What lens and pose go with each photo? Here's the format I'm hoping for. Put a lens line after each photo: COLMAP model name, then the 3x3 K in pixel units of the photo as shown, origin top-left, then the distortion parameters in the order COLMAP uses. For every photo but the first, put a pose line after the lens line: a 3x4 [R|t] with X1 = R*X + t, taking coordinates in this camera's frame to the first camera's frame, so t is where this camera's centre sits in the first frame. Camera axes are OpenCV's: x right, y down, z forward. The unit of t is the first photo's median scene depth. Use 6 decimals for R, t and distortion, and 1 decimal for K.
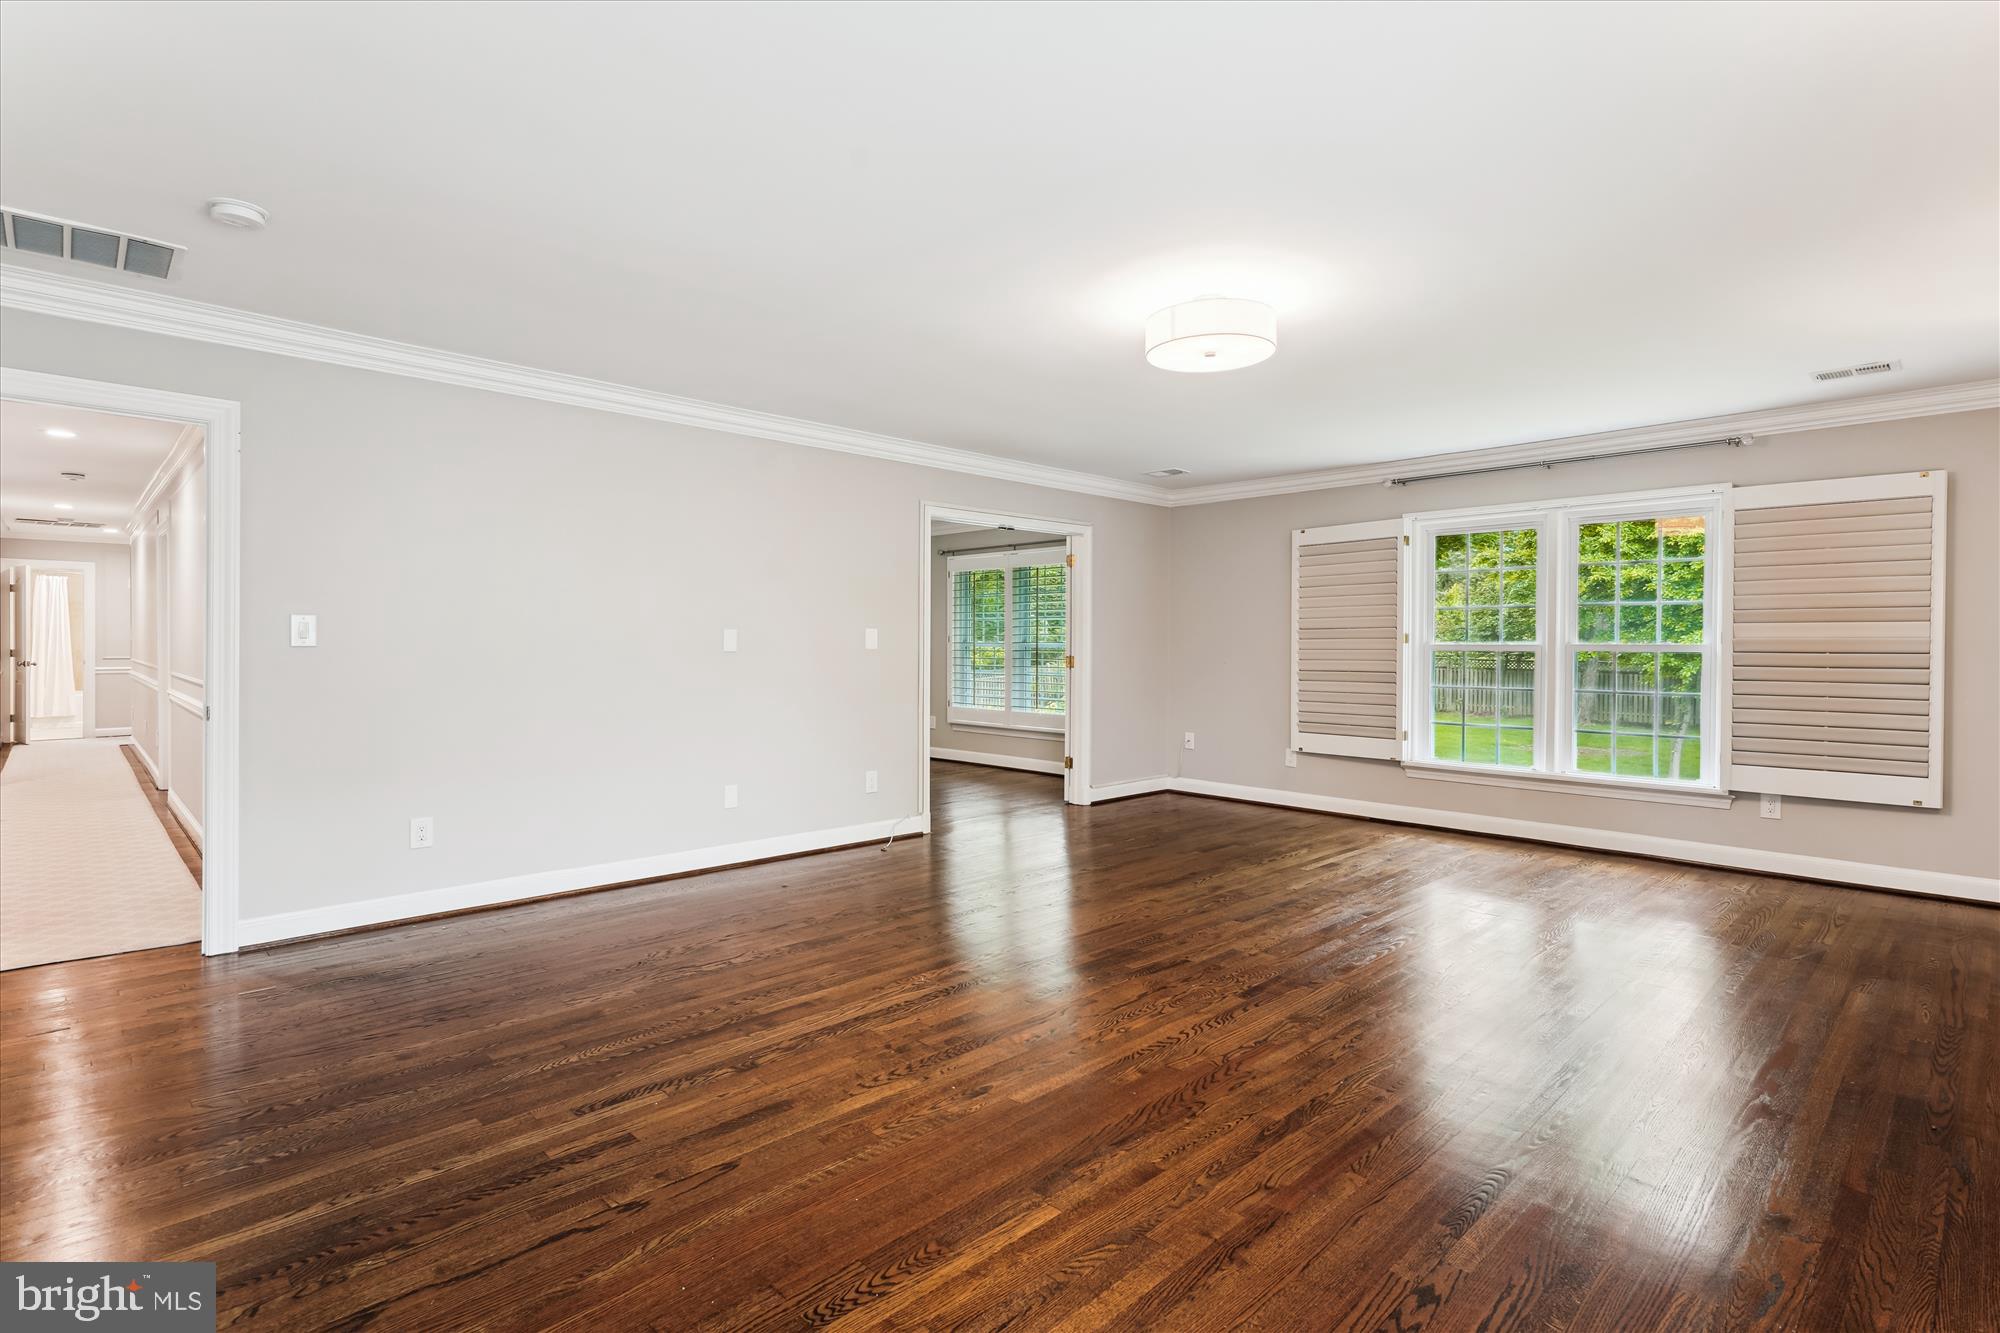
lens RADIAL K [[1005.3, 0, 1054.0], [0, 1005.3, 652.0], [0, 0, 1]] dist [0.001597, 0.000084]
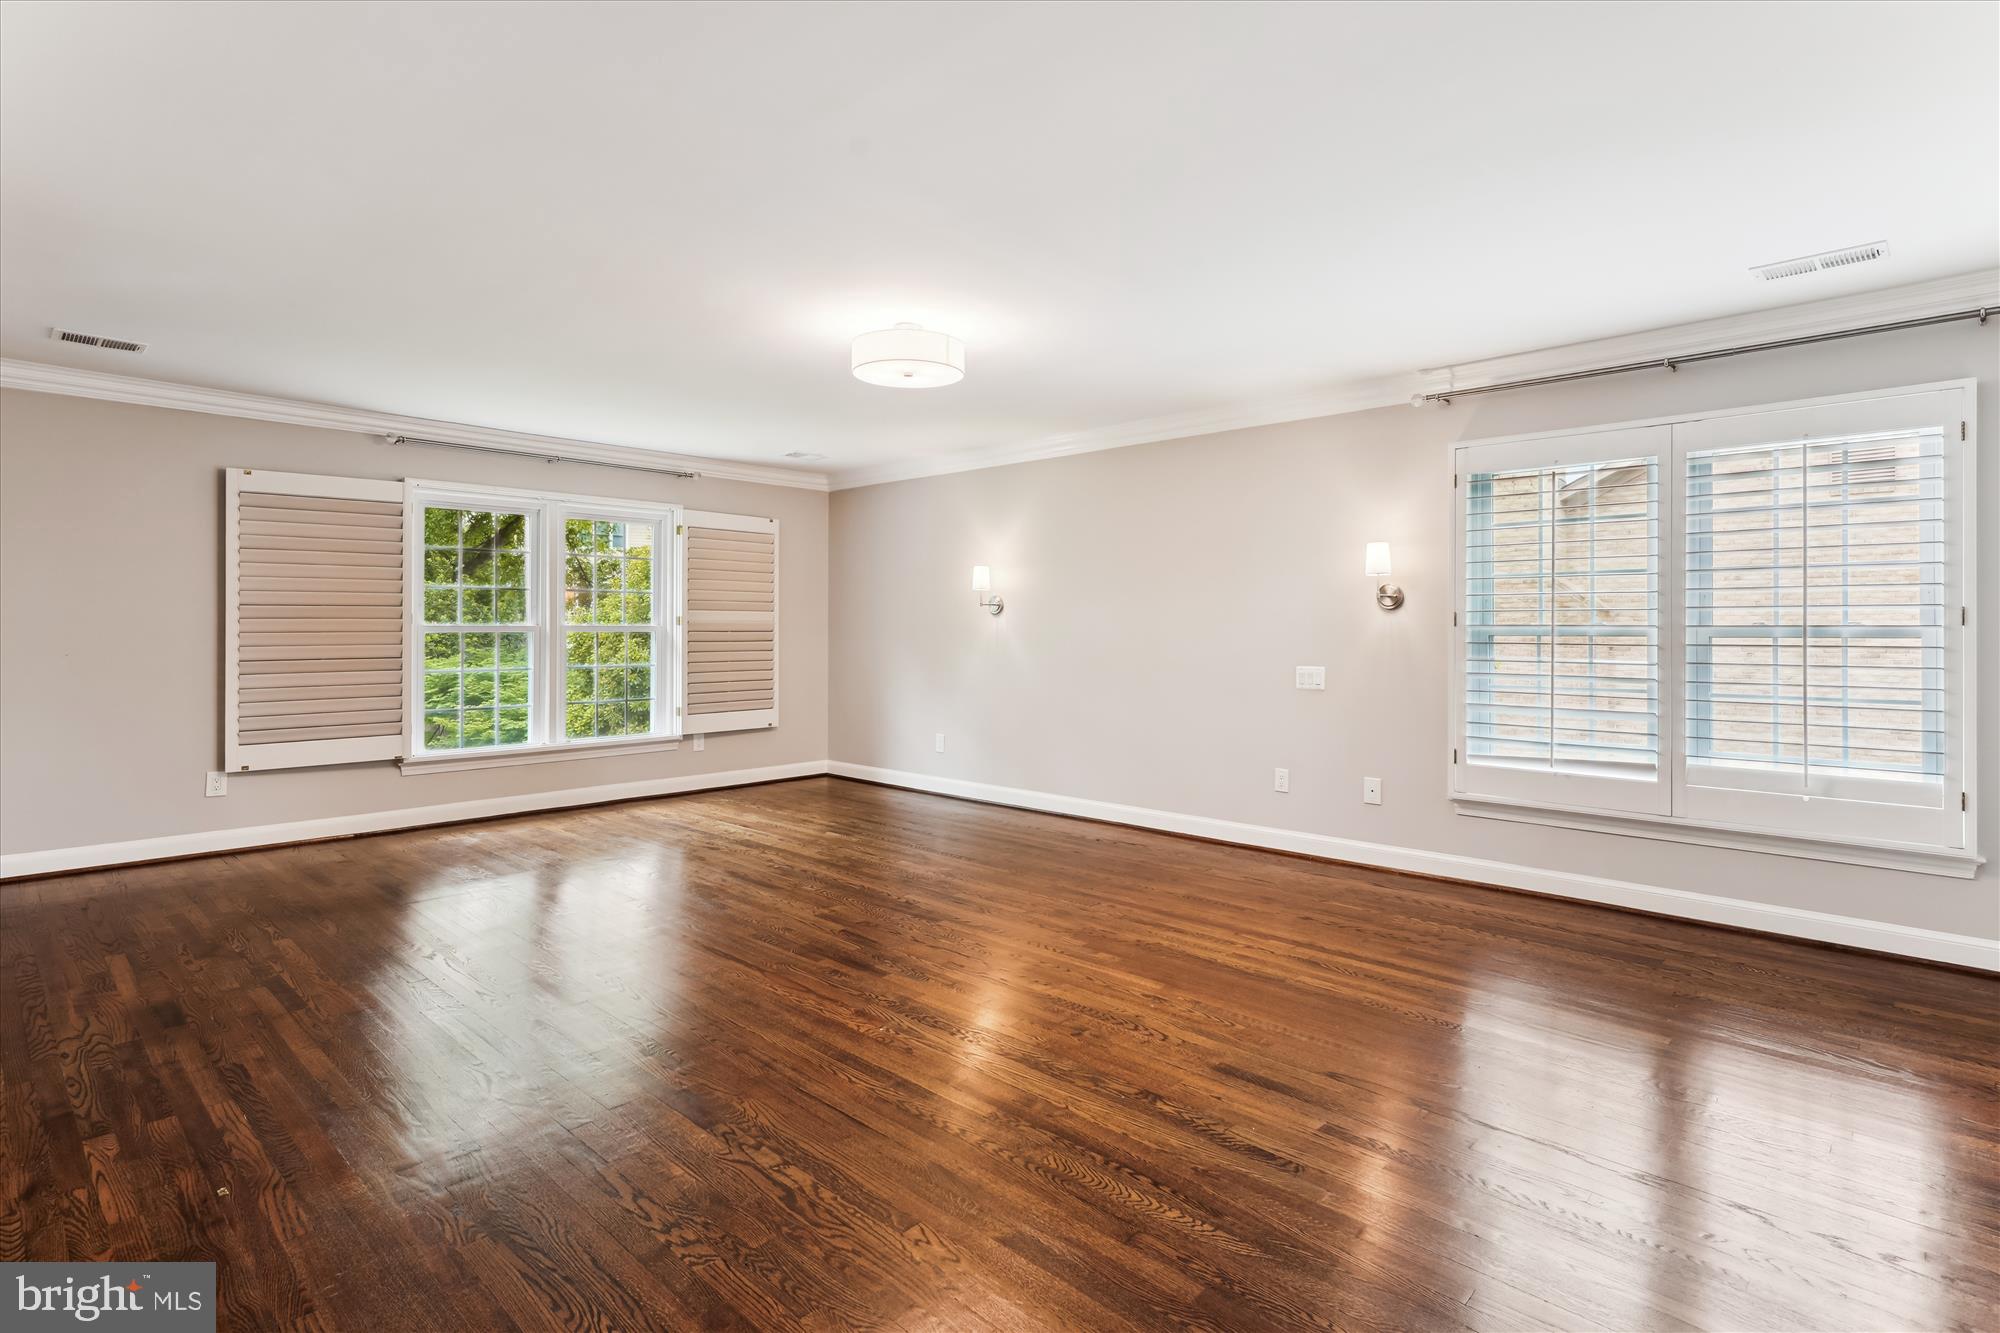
lens RADIAL K [[969.9, 0, 989.5], [0, 969.9, 632.6], [0, 0, 1]] dist [0.001780, -0.000012]
pose [[-0.021685, -0.010174, 0.999713, -1.007049], [0.003812, 0.999940, 0.010259, -0.016406], [-0.999758, 0.004033, -0.021645, 0.989946]]
